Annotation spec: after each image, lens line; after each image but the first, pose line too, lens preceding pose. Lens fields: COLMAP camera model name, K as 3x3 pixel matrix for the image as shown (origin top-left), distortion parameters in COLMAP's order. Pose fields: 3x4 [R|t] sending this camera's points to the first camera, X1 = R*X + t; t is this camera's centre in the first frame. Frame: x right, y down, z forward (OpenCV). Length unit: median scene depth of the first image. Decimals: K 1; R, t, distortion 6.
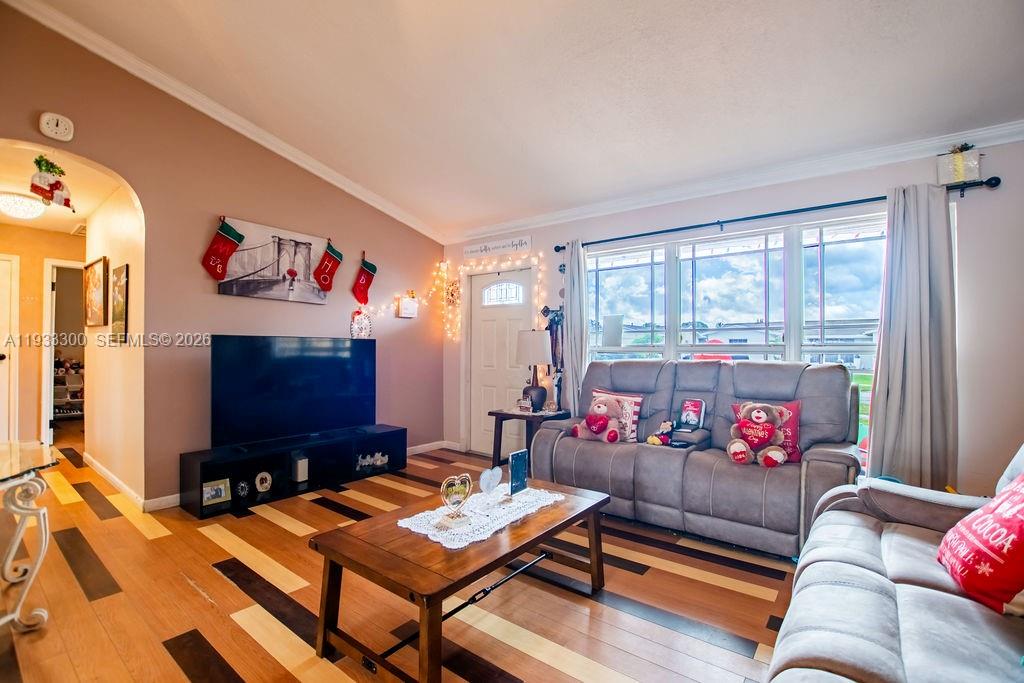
lens RADIAL K [[454.4, 0, 511.8], [0, 454.4, 344.5], [0, 0, 1]] dist [-0.016498, -0.000808]
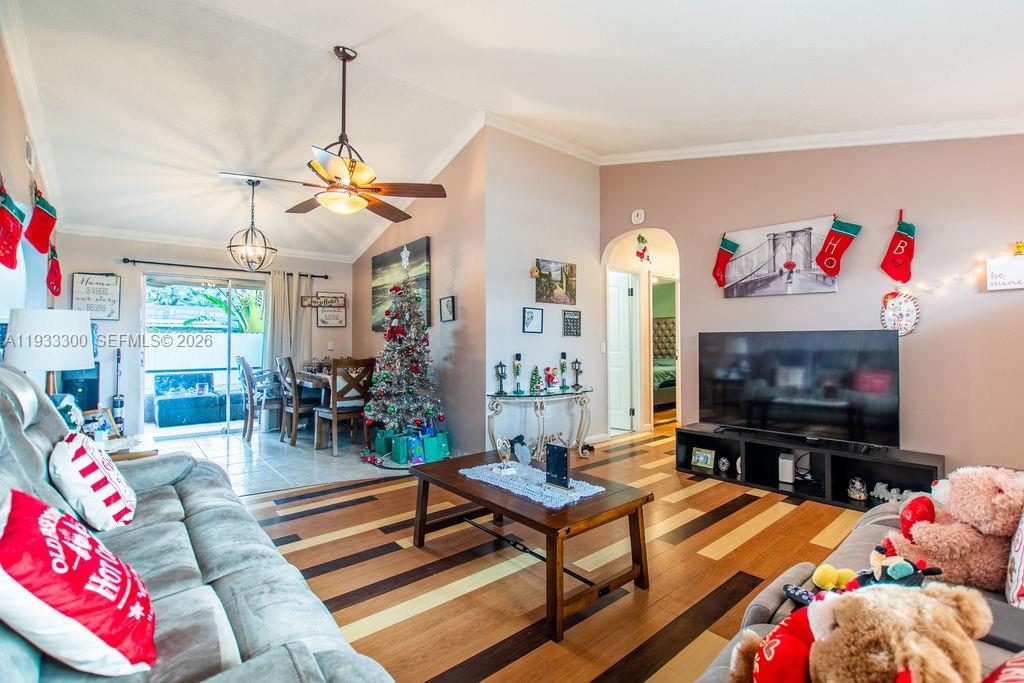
lens RADIAL K [[454.4, 0, 531.6], [0, 454.4, 332.9], [0, 0, 1]] dist [-0.016498, -0.000808]
pose [[-0.151364, -0.028204, -0.988076, 0.561073], [0.008835, 0.999514, -0.029884, 0.011123], [0.988439, -0.013253, -0.151041, 0.607290]]
